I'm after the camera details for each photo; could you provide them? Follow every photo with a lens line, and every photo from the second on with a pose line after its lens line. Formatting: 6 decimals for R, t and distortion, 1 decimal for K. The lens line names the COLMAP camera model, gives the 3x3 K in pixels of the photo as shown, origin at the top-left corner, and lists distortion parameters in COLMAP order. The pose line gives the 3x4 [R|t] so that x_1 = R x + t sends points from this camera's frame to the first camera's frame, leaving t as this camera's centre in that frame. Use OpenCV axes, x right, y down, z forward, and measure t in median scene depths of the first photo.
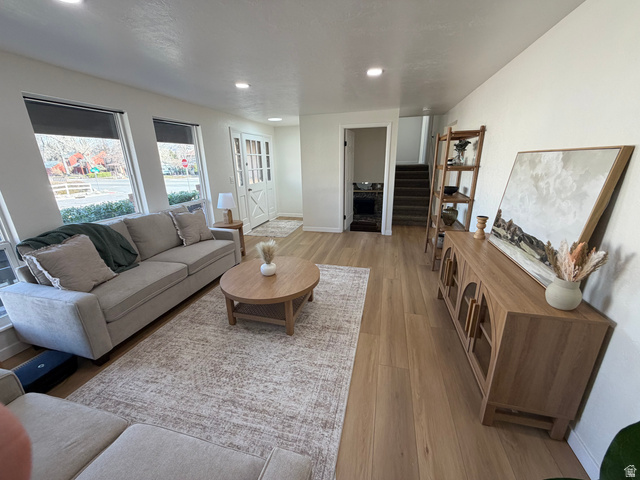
lens RADIAL K [[254.3, 0, 310.9], [0, 254.3, 240.4], [0, 0, 1]] dist [0.000539, -0.000877]
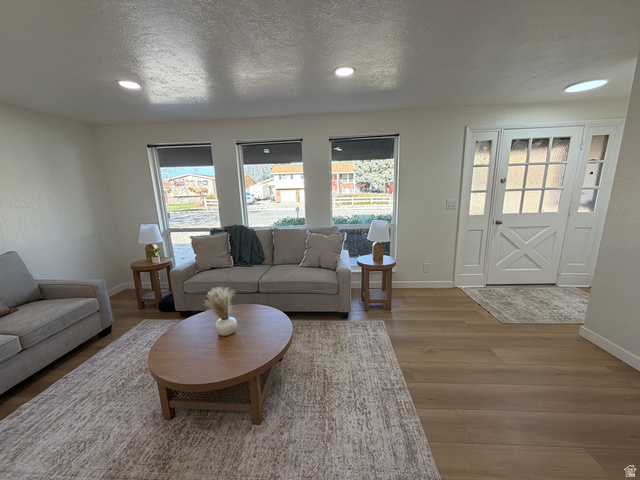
lens RADIAL K [[254.3, 0, 320.0], [0, 254.3, 240.6], [0, 0, 1]] dist [0.000539, -0.000877]
pose [[0.218207, 0.218335, -0.951165, 0.416820], [-0.267177, 0.950780, 0.156954, -0.237736], [0.938617, 0.219881, 0.265801, 0.770650]]
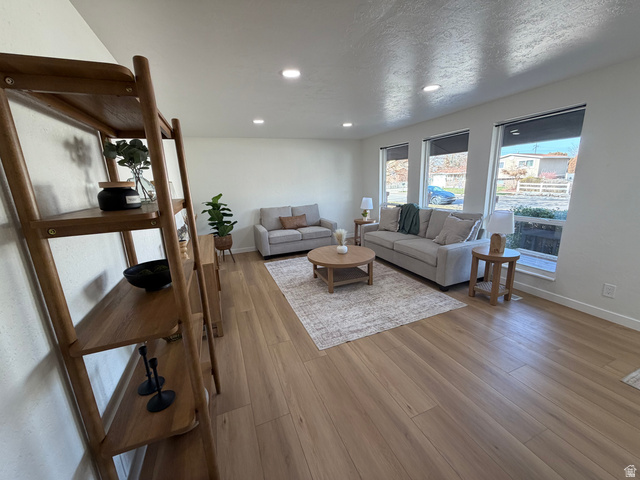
lens RADIAL K [[254.3, 0, 316.4], [0, 254.3, 240.0], [0, 0, 1]] dist [0.000539, -0.000877]
pose [[-0.786538, 0.192761, -0.586687, 0.602590], [-0.129311, 0.877565, 0.461692, -0.444379], [0.603852, 0.439003, -0.665312, 1.415175]]
